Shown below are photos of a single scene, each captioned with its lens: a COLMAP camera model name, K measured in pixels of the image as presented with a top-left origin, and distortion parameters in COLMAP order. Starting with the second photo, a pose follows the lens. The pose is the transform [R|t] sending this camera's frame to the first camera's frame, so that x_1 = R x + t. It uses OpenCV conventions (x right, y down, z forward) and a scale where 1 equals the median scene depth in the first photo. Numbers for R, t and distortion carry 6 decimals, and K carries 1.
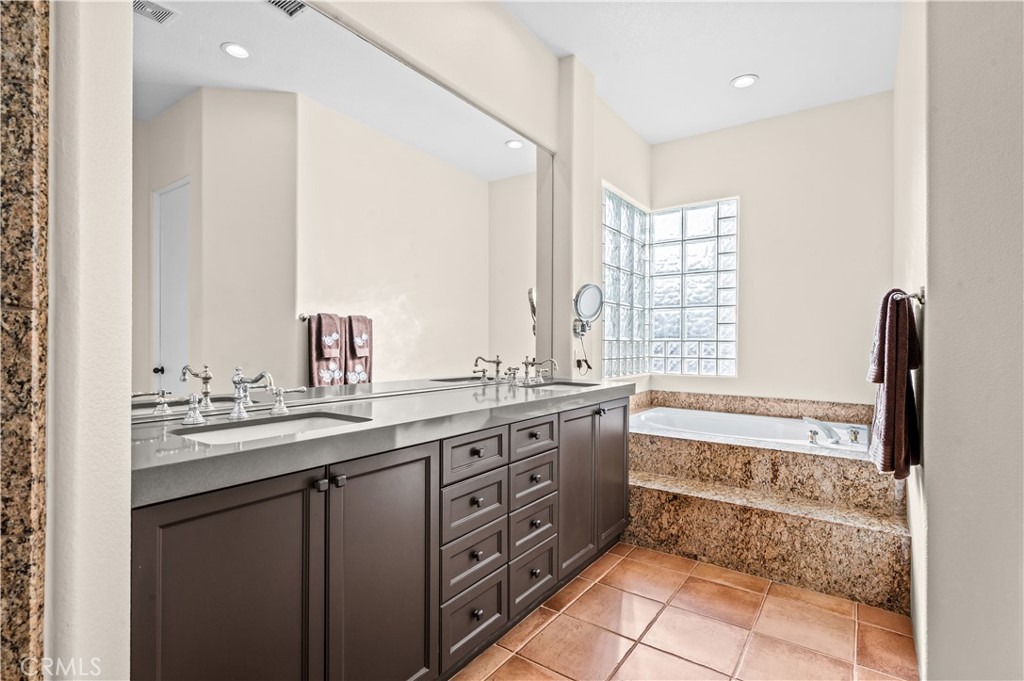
lens RADIAL K [[493.0, 0, 508.5], [0, 493.0, 342.8], [0, 0, 1]] dist [0.001863, 0.000423]
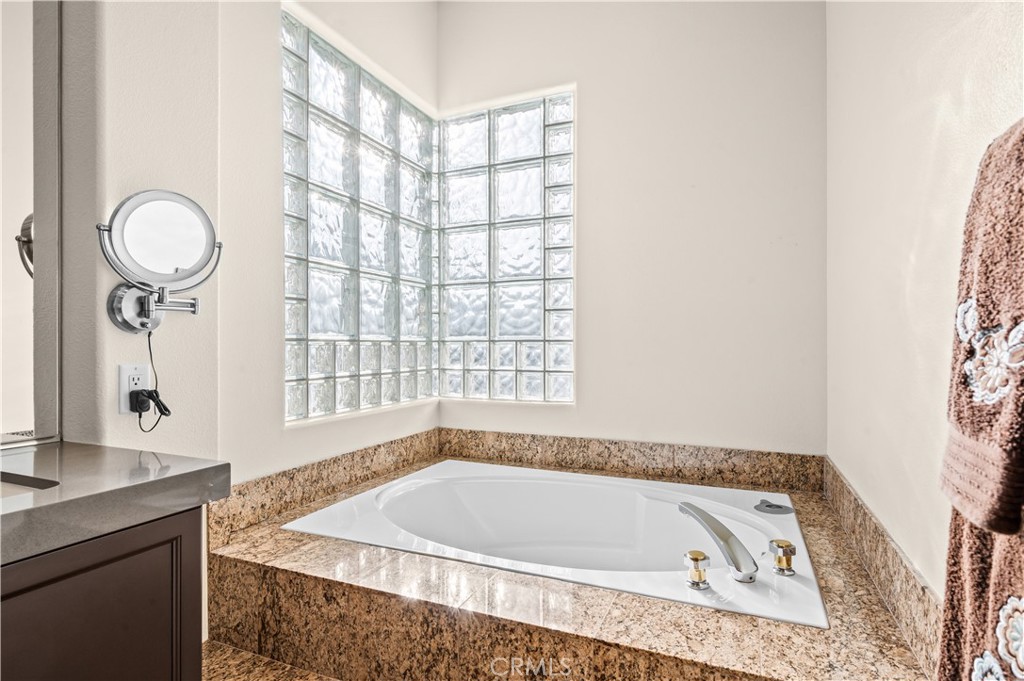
lens RADIAL K [[524.9, 0, 510.1], [0, 524.9, 343.1], [0, 0, 1]] dist [-0.001083, -0.000095]
pose [[0.977494, -0.005947, 0.210881, 0.255812], [0.006963, 0.999967, -0.004079, 0.001310], [-0.210850, 0.005456, 0.977503, 0.415407]]
